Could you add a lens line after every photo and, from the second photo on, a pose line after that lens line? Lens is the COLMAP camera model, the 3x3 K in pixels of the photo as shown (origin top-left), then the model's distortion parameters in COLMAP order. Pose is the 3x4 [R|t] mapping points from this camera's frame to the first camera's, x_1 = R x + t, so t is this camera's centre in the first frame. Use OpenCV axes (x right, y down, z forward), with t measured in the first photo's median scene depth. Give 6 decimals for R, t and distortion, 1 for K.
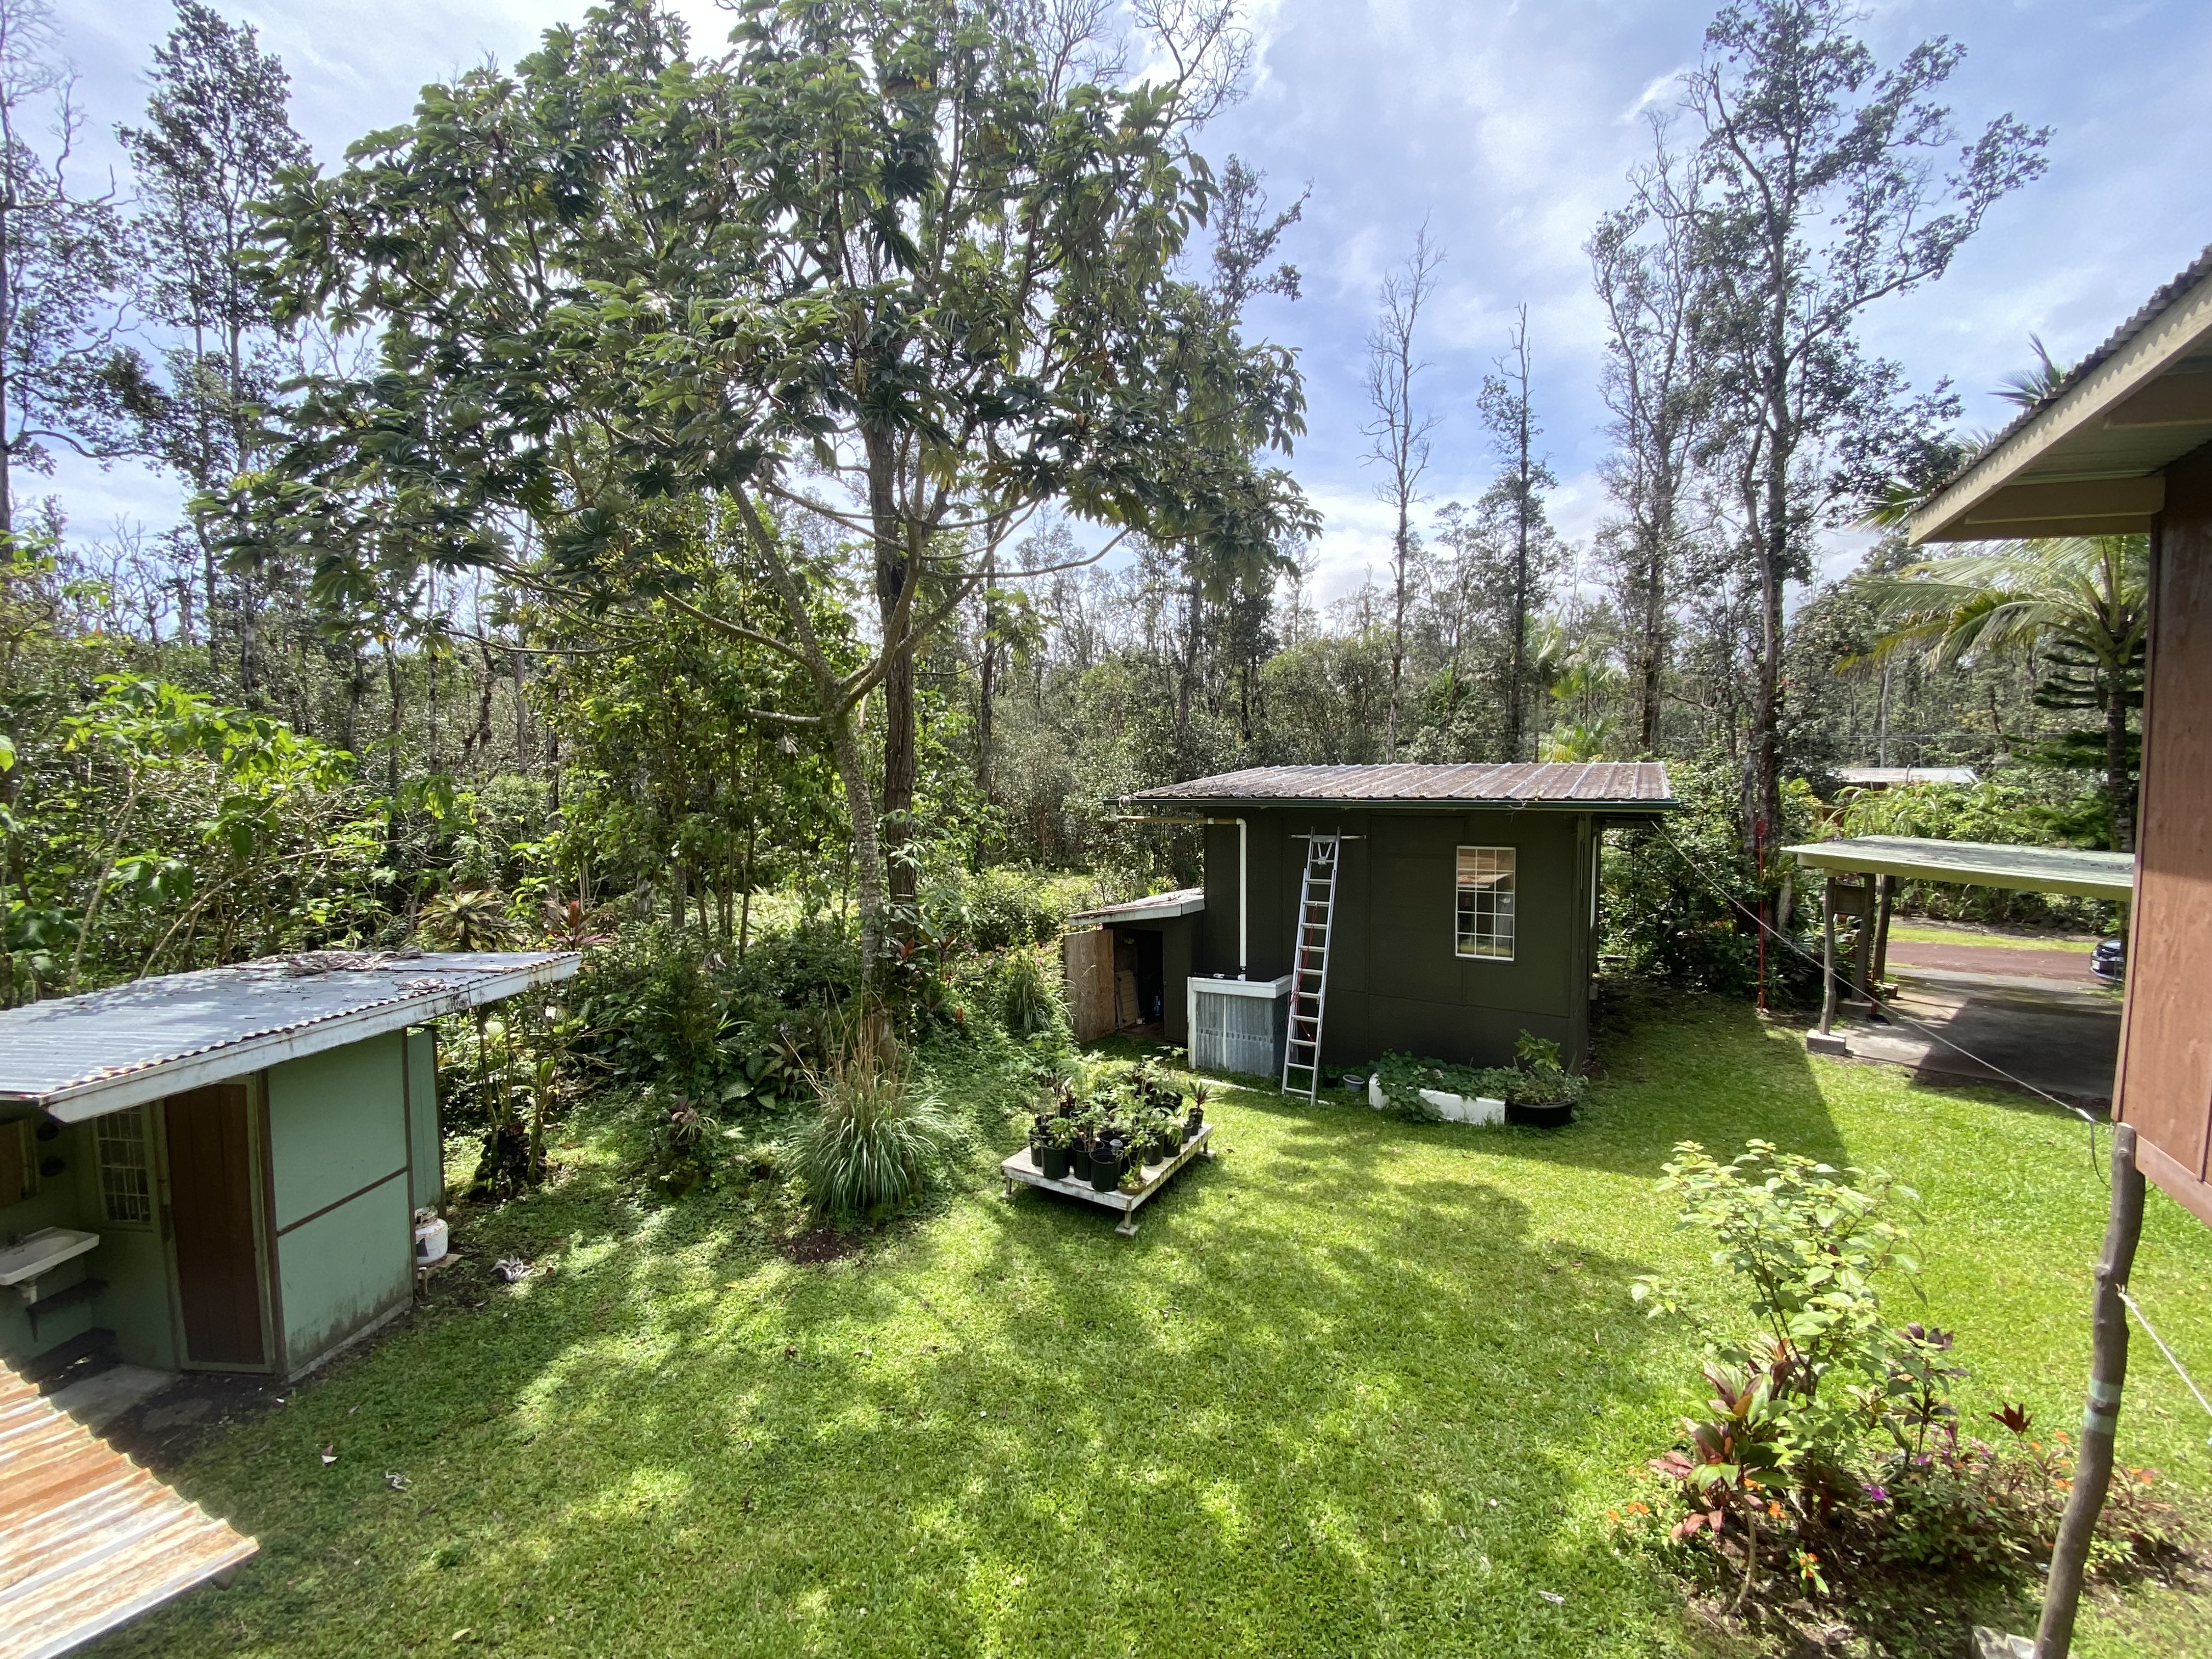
lens RADIAL K [[882.0, 0, 1099.4], [0, 882.0, 822.8], [0, 0, 1]] dist [0.053051, -0.037538]
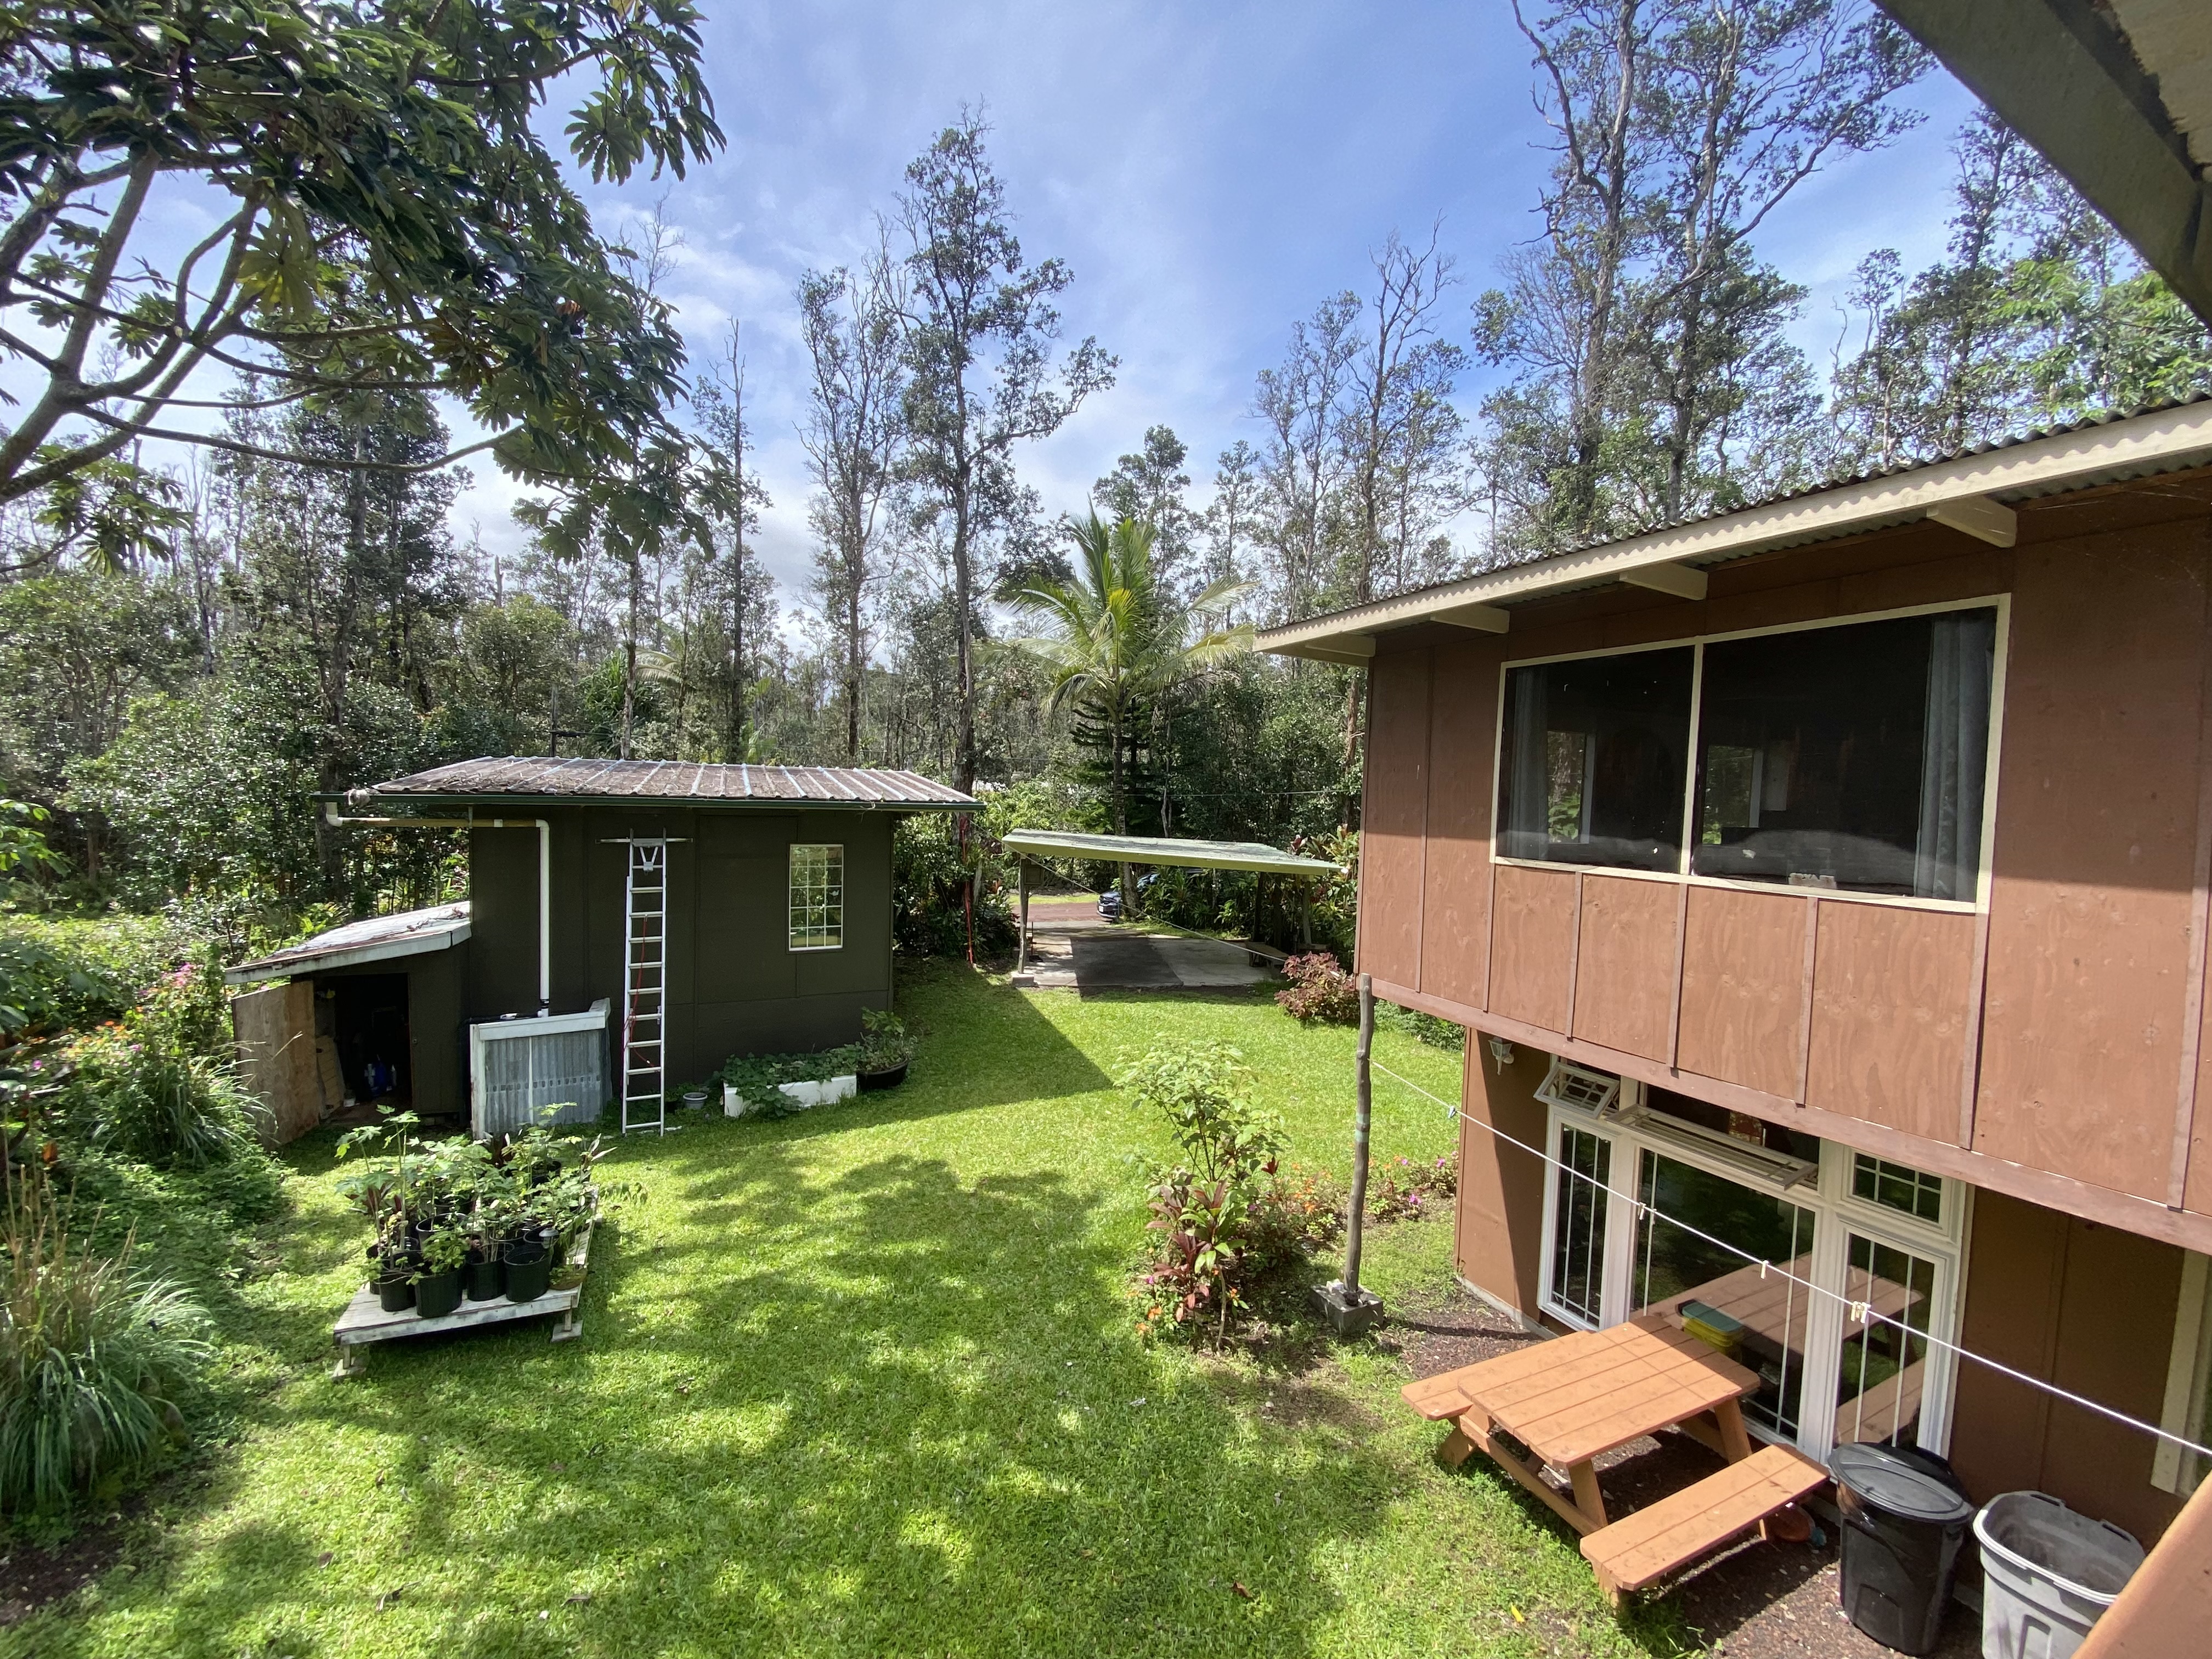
lens RADIAL K [[888.9, 0, 1120.4], [0, 888.9, 835.0], [0, 0, 1]] dist [0.018883, -0.018347]
pose [[0.591827, -0.022779, 0.805743, -0.171889], [0.012807, 0.999740, 0.018856, 0.000011], [-0.805963, -0.000840, 0.591965, 0.067295]]
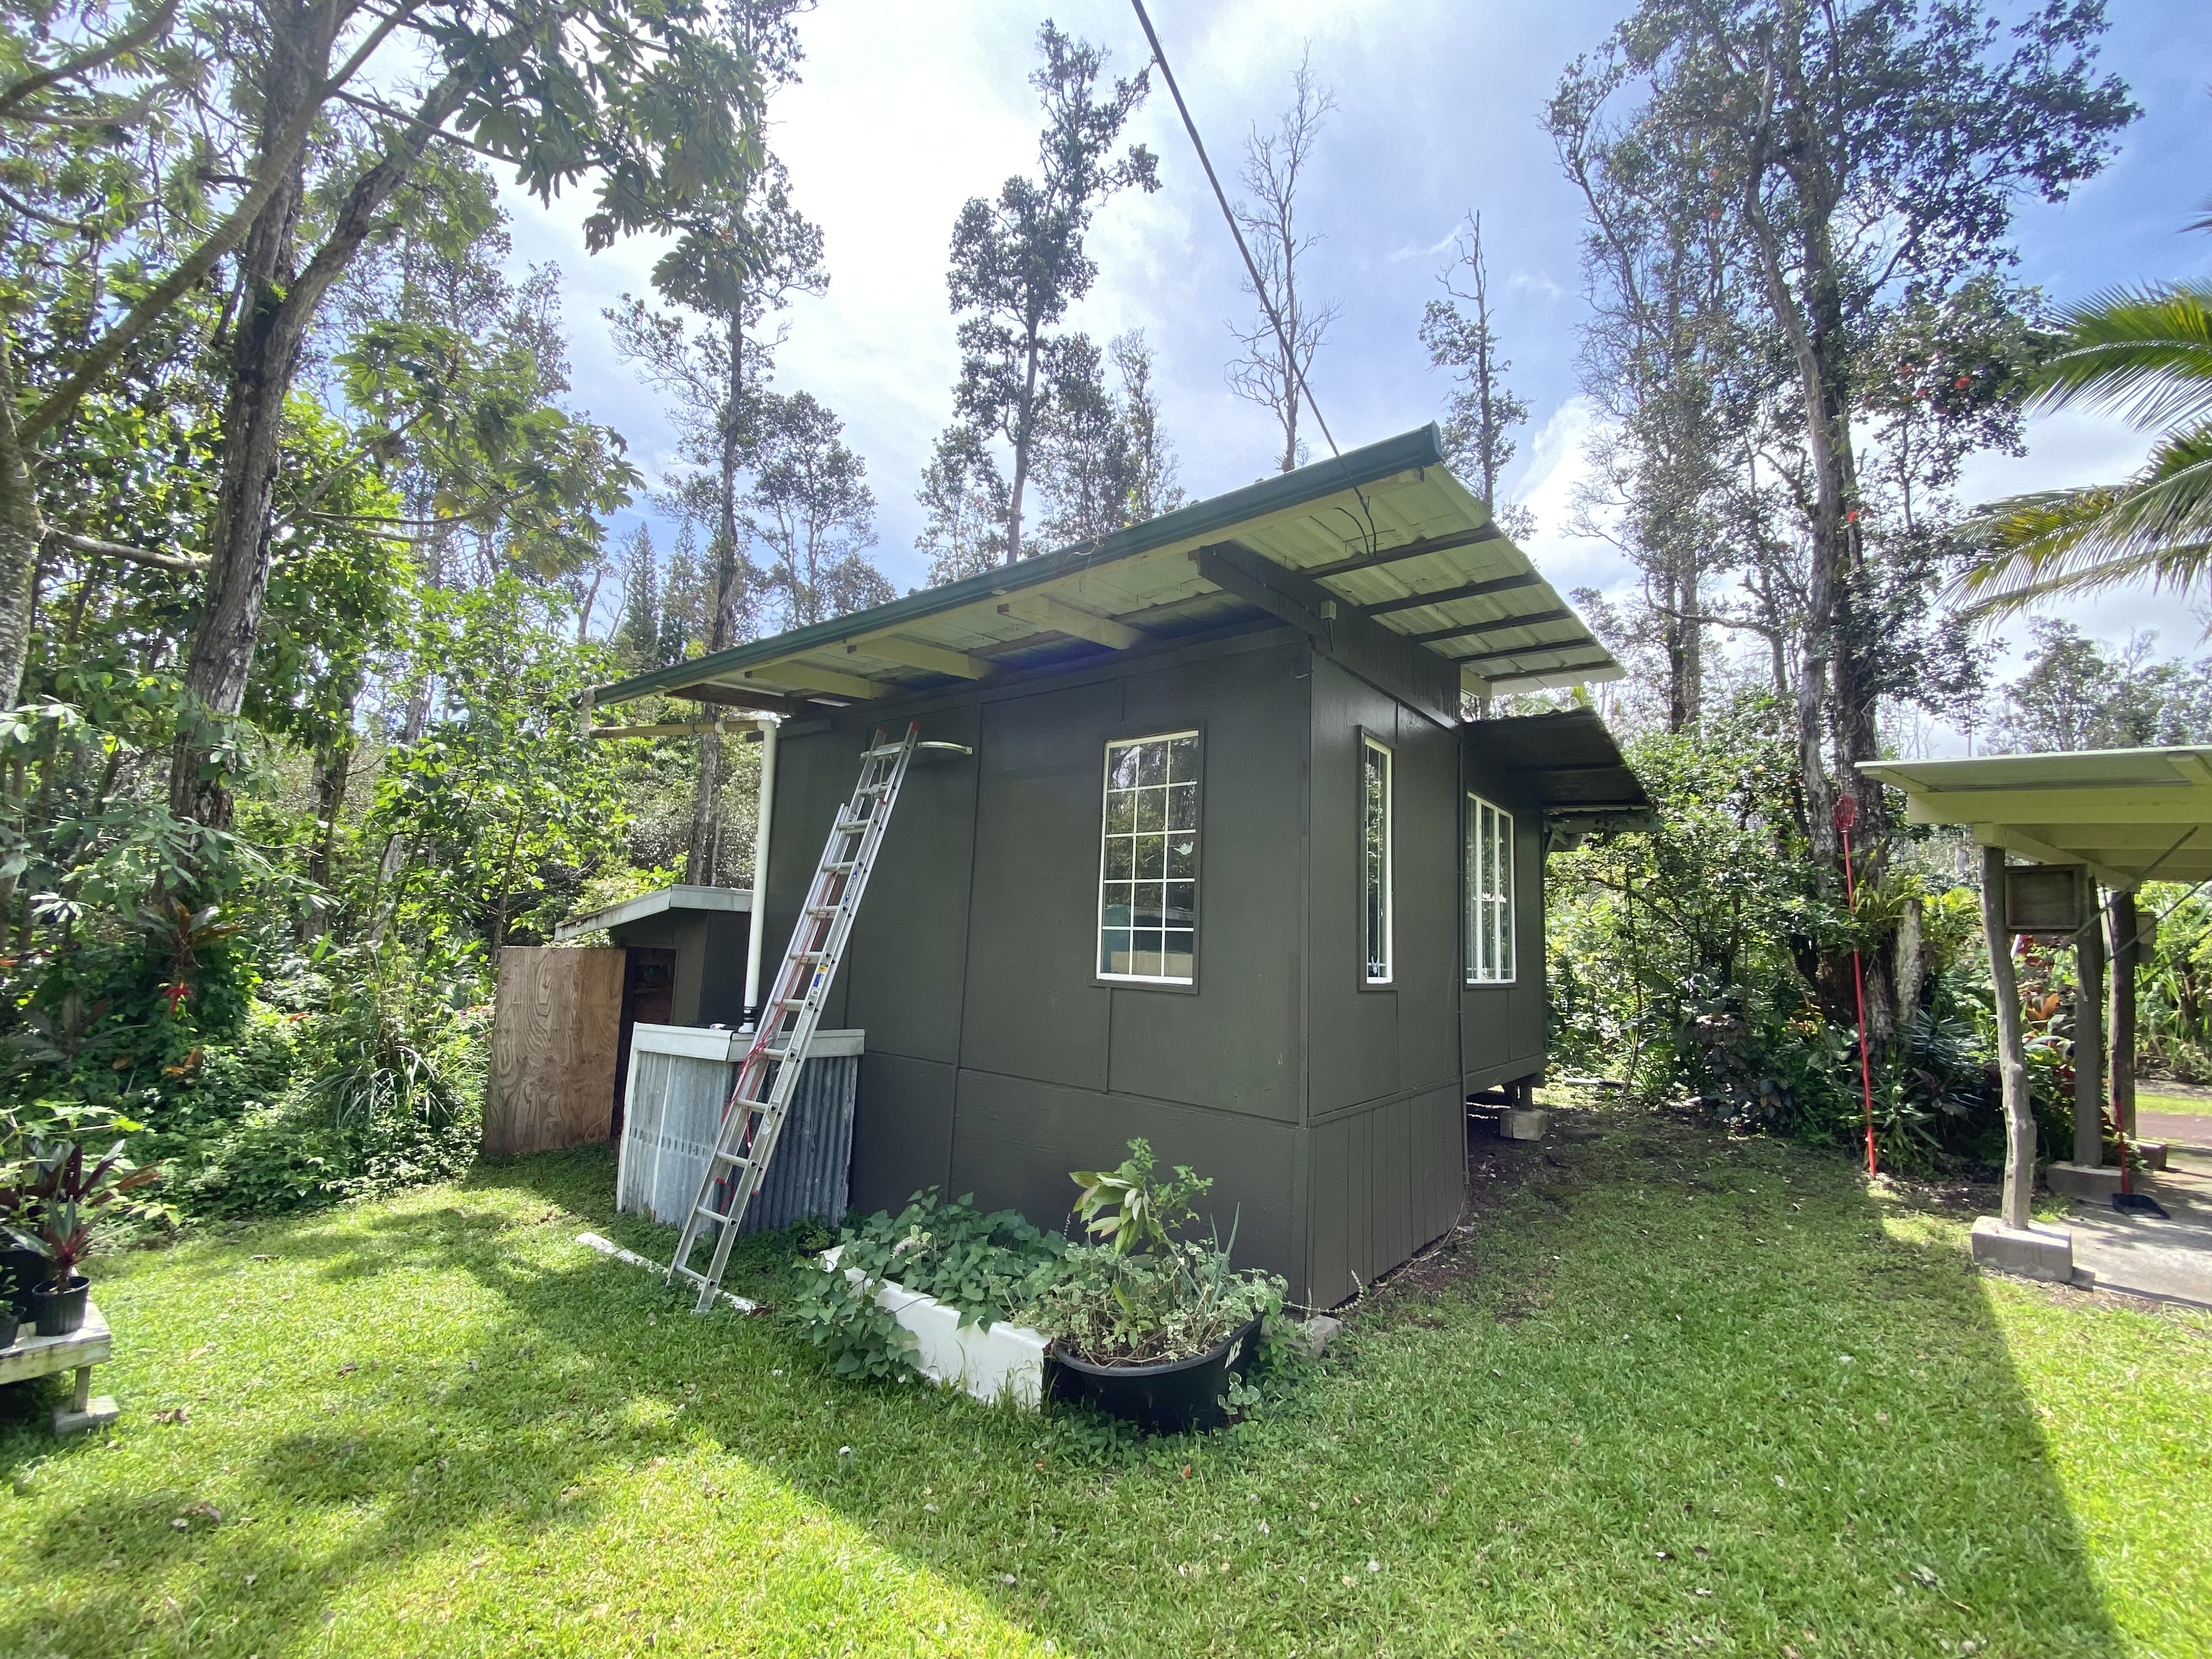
lens RADIAL K [[876.8, 0, 1106.0], [0, 876.8, 829.5], [0, 0, 1]] dist [0.019483, -0.017147]
pose [[0.992344, 0.026079, -0.120721, 0.385156], [-0.046760, 0.984022, -0.171799, 0.127219], [0.114312, 0.176129, 0.977707, 0.465945]]
